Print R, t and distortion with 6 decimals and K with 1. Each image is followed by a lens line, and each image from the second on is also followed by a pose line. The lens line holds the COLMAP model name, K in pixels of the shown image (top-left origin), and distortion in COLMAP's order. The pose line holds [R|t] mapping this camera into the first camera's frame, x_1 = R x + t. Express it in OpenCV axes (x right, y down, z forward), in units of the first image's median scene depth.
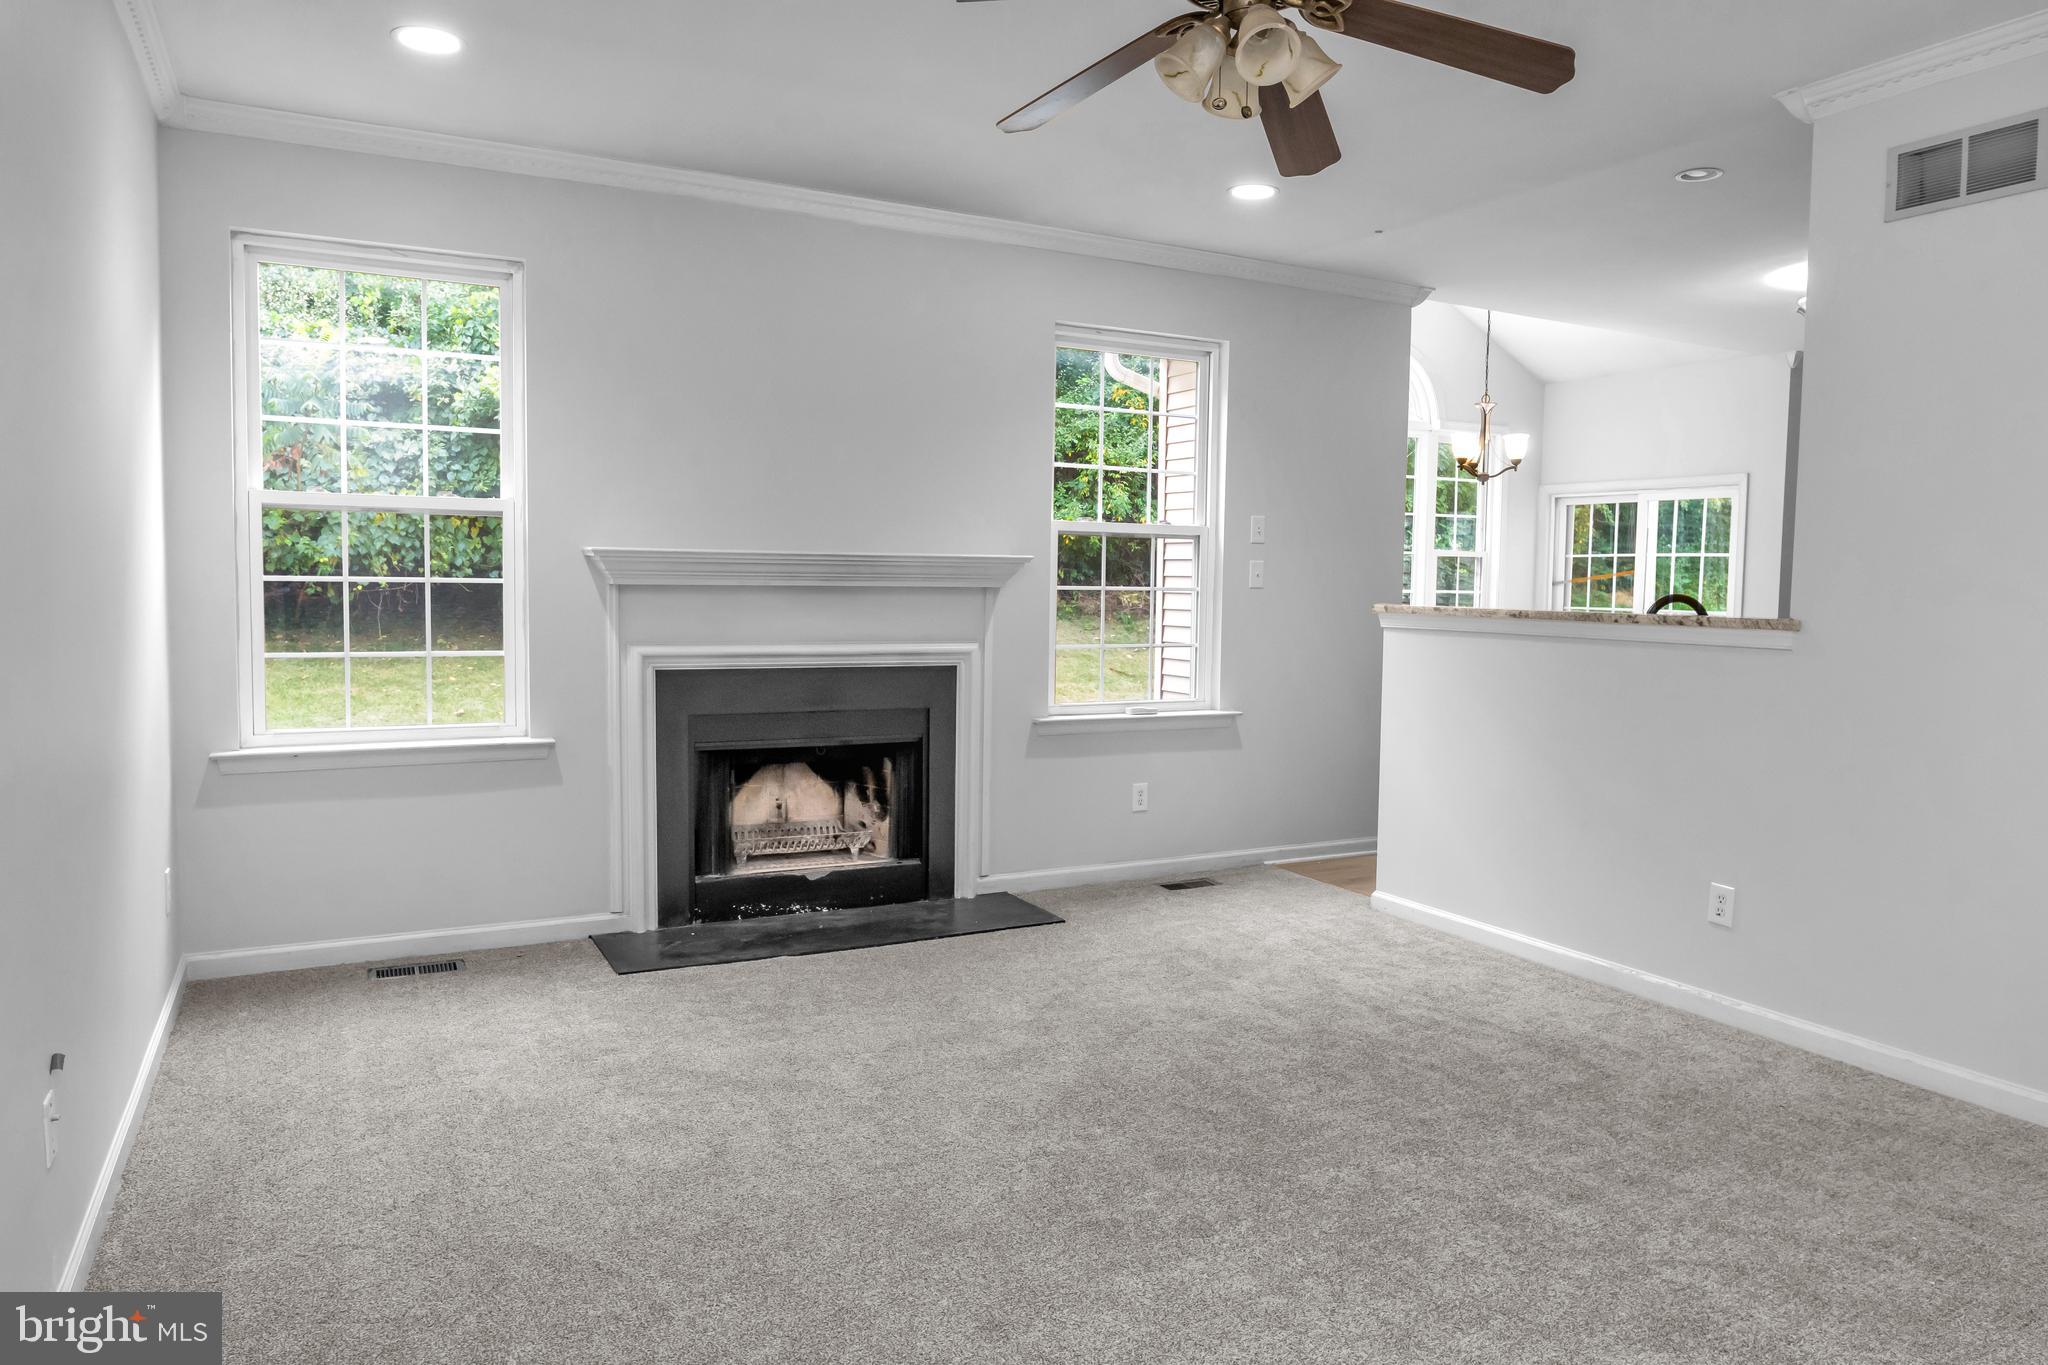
lens RADIAL K [[1337.9, 0, 1024.0], [0, 1337.9, 682.5], [0, 0, 1]] dist [-0.020297, -0.002484]
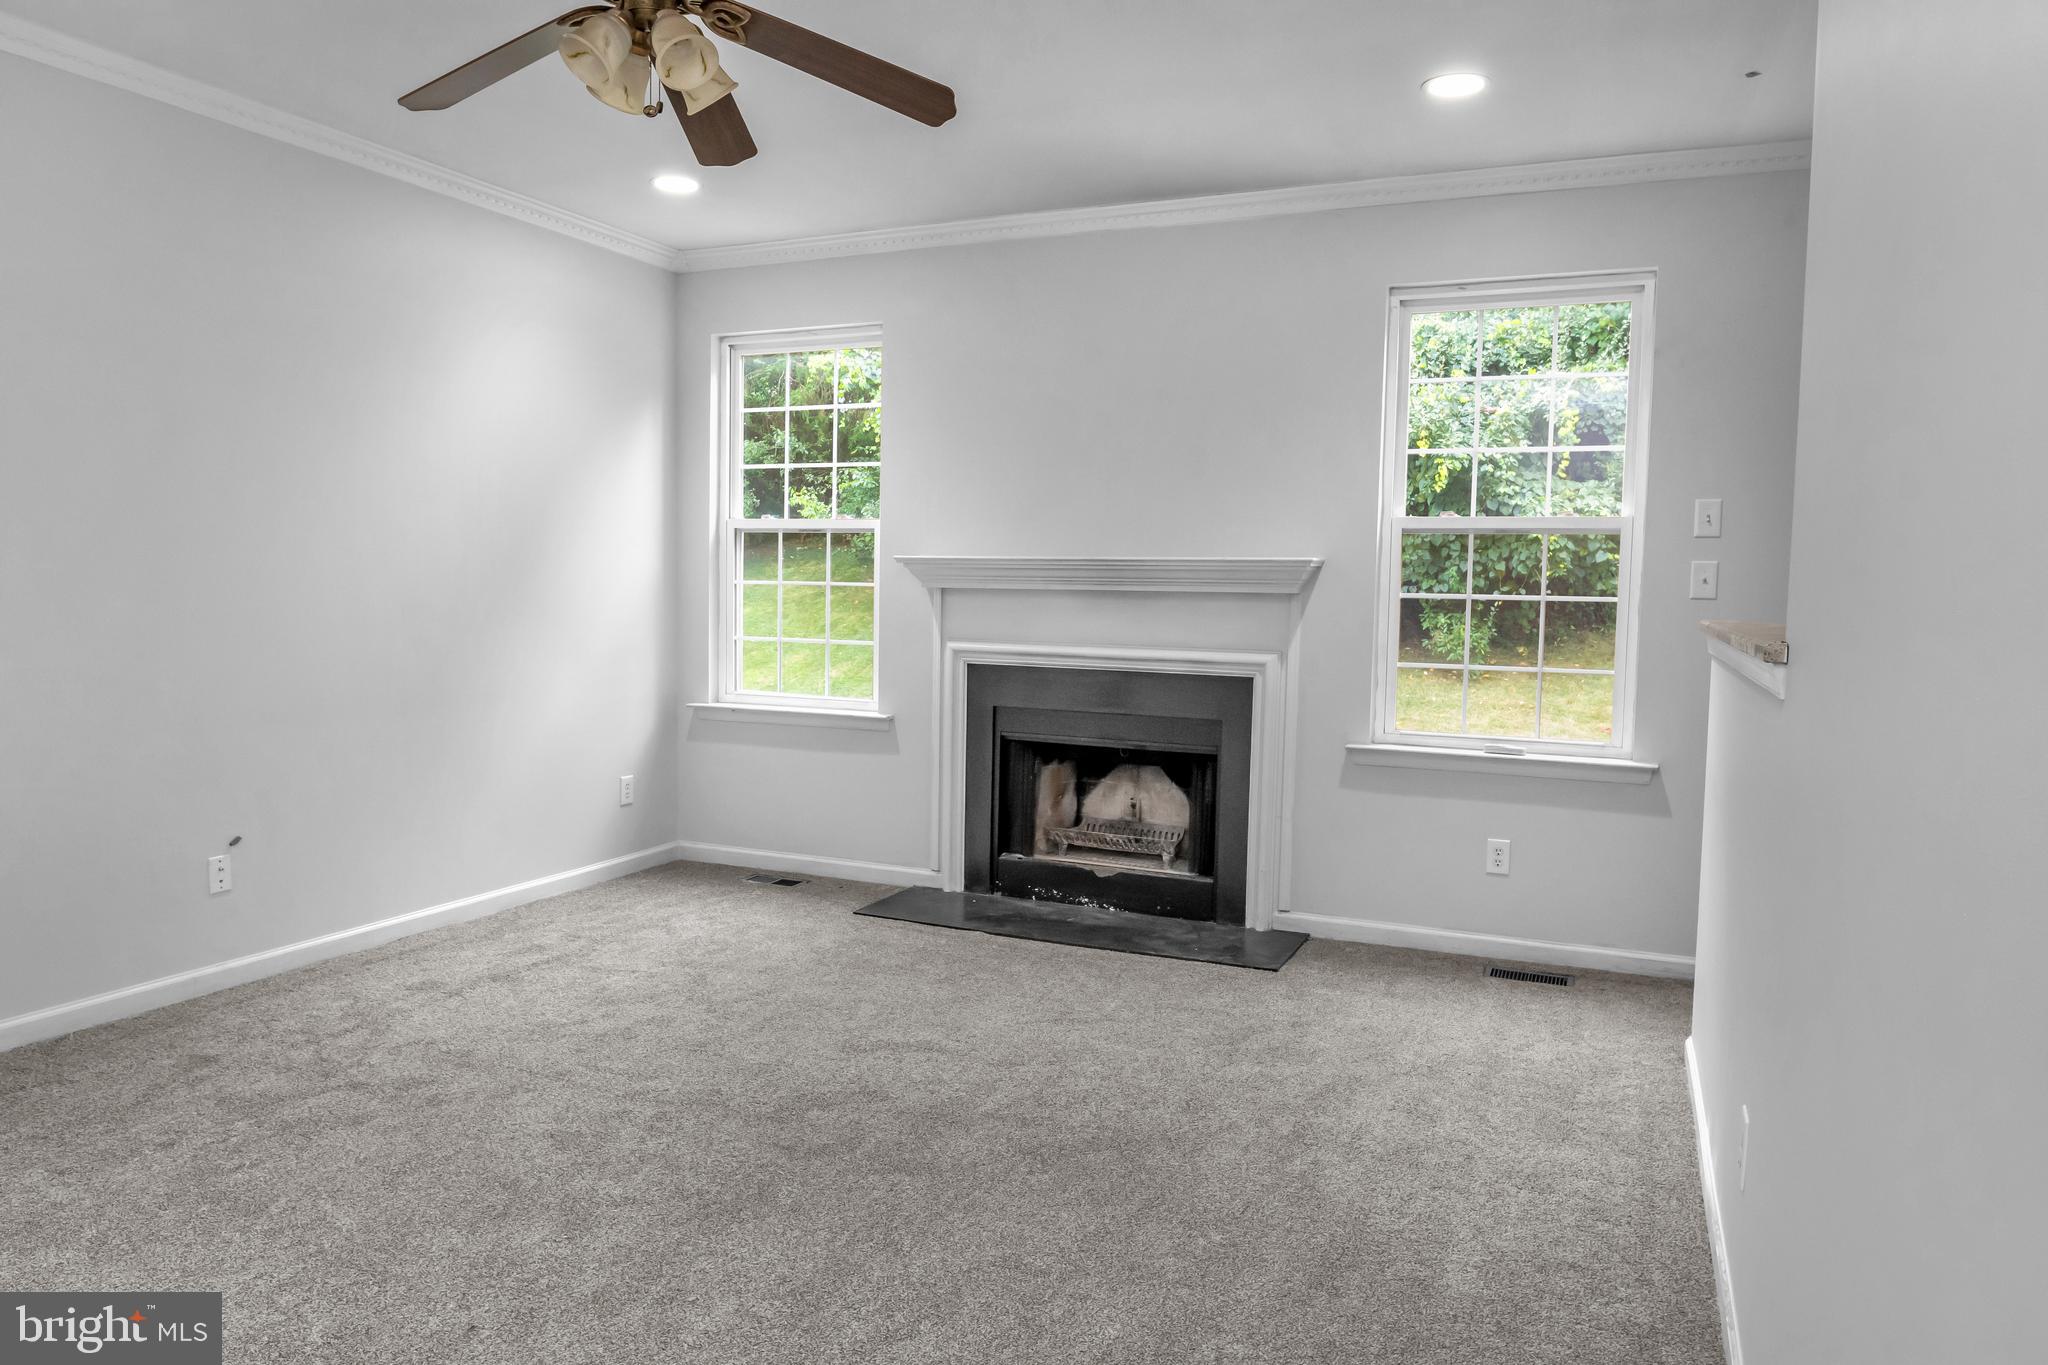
lens RADIAL K [[1355.3, 0, 1024.0], [0, 1355.3, 682.5], [0, 0, 1]] dist [-0.016976, -0.000586]
pose [[0.613916, 0.055949, -0.787386, 0.616971], [-0.065826, 0.997639, 0.019566, -0.017778], [0.786622, 0.039819, 0.616149, 0.307032]]
